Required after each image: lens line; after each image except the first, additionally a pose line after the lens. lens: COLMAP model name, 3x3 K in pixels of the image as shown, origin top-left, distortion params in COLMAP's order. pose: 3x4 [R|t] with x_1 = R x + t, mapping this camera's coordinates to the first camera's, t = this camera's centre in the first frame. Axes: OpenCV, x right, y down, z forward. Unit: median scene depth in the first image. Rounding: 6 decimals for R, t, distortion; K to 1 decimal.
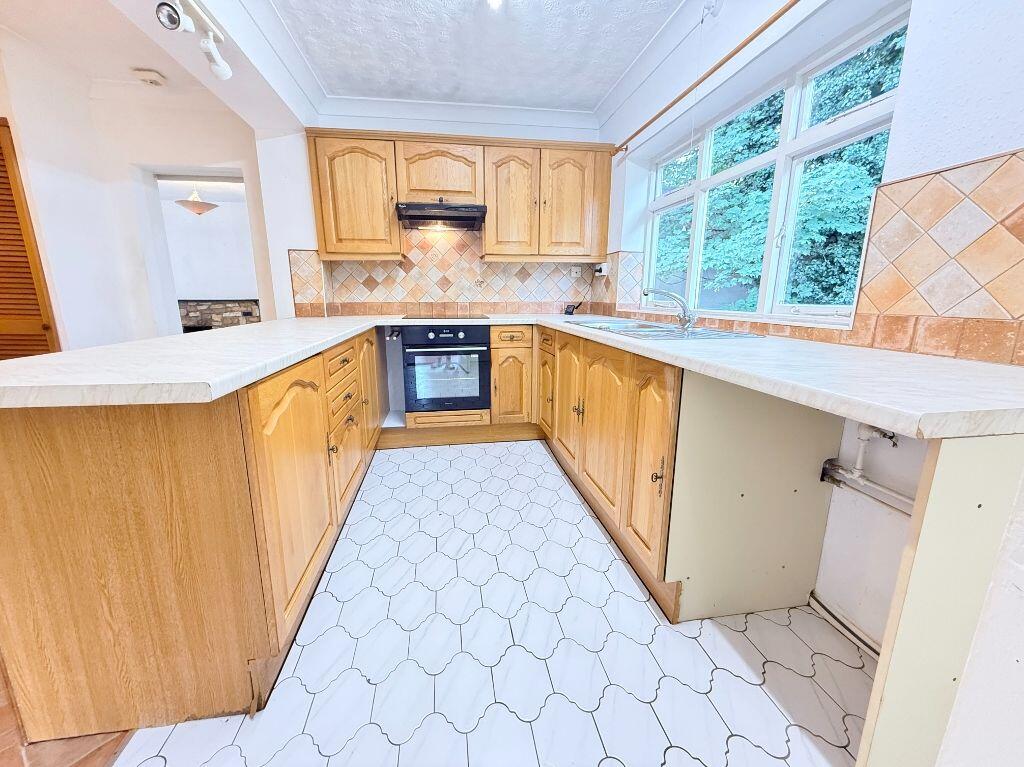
lens RADIAL K [[411.7, 0, 512.0], [0, 411.7, 383.5], [0, 0, 1]] dist [0.000195, -0.000057]
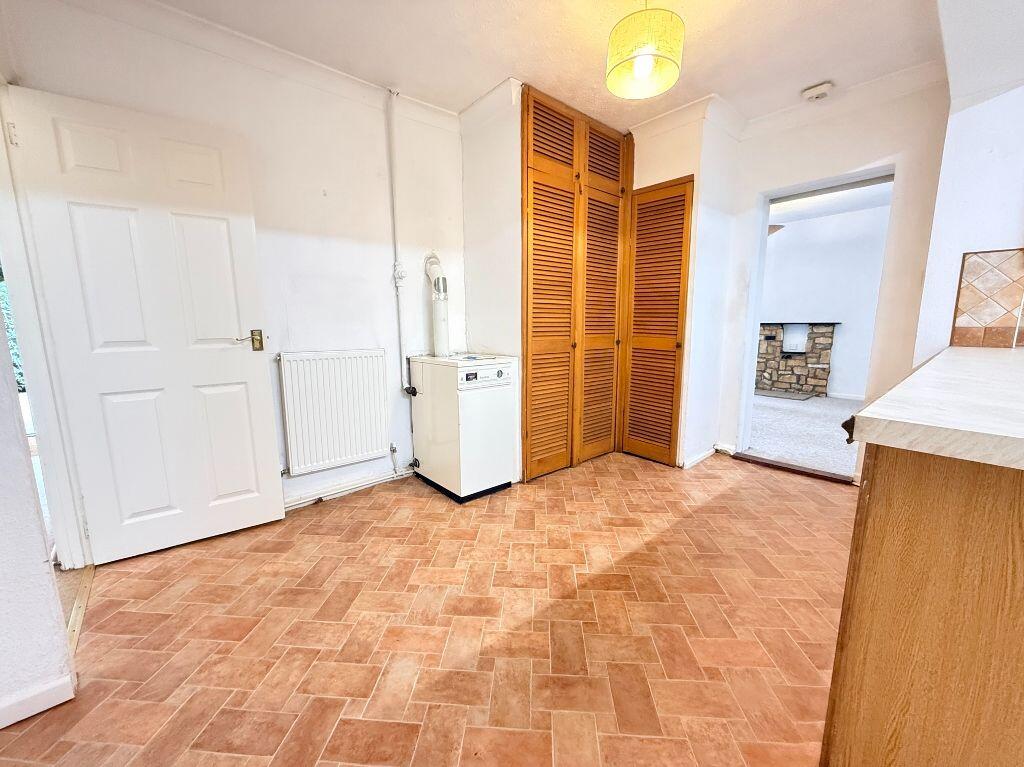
lens RADIAL K [[411.7, 0, 512.0], [0, 411.7, 383.5], [0, 0, 1]] dist [0.000195, -0.000057]
pose [[0.545456, 0.121327, -0.829312, -0.166177], [-0.168376, 0.985157, 0.033383, 0.005041], [0.821053, 0.121428, 0.557788, -0.015548]]
